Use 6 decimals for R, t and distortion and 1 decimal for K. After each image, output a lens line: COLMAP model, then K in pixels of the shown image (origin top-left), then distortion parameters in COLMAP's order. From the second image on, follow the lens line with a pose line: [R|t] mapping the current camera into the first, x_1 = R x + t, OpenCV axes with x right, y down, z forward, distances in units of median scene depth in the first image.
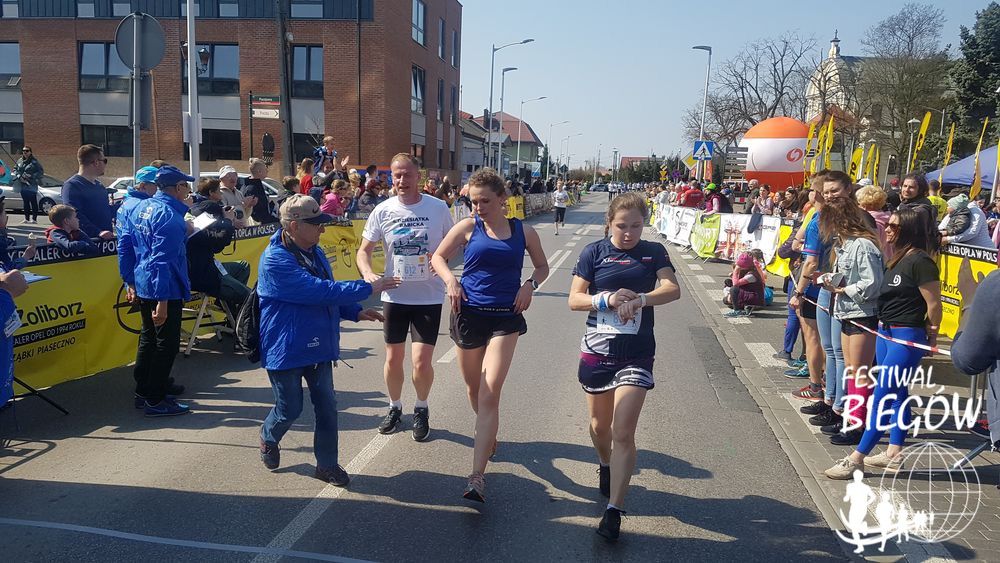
lens RADIAL K [[747.1, 0, 493.6], [0, 747.1, 292.8], [0, 0, 1]] dist [0.265526, -0.433269]
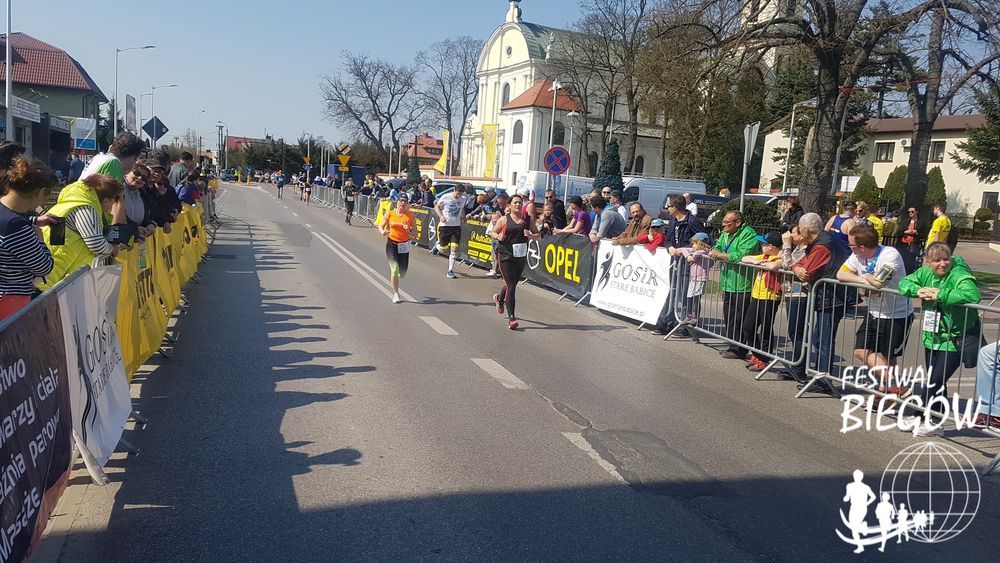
lens RADIAL K [[743.9, 0, 490.4], [0, 743.9, 306.1], [0, 0, 1]] dist [0.266187, -0.432165]
pose [[0.874040, -0.051866, 0.483078, 0.093091], [0.036564, 0.998488, 0.041046, -0.163355], [-0.484477, -0.018213, 0.874615, 1.100173]]
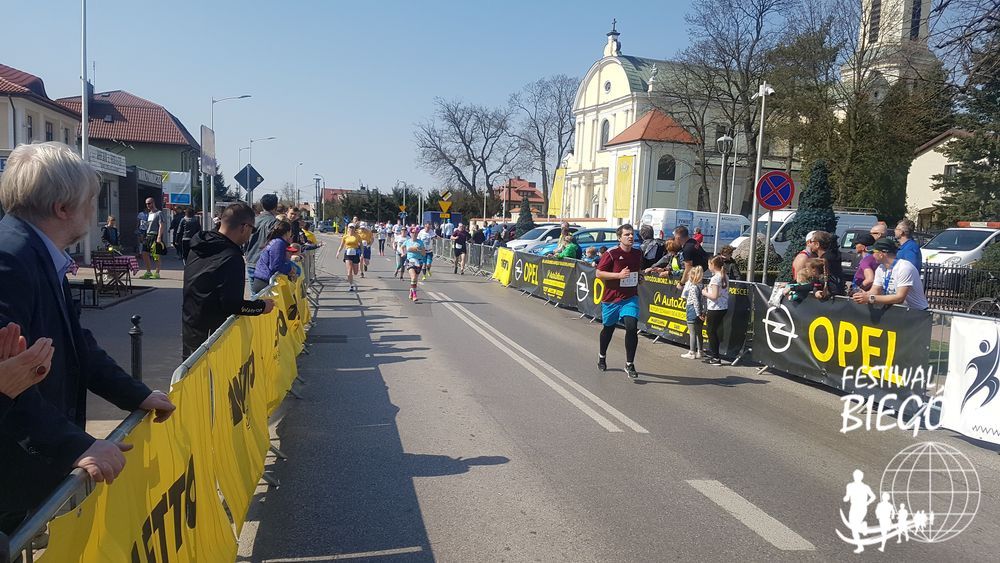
lens RADIAL K [[746.9, 0, 503.9], [0, 746.9, 314.9], [0, 0, 1]] dist [0.276881, -0.530805]
pose [[0.916477, -0.051144, 0.396806, 0.111493], [0.058620, 0.998258, -0.006727, -0.182521], [-0.395770, 0.029426, 0.917878, 1.227106]]
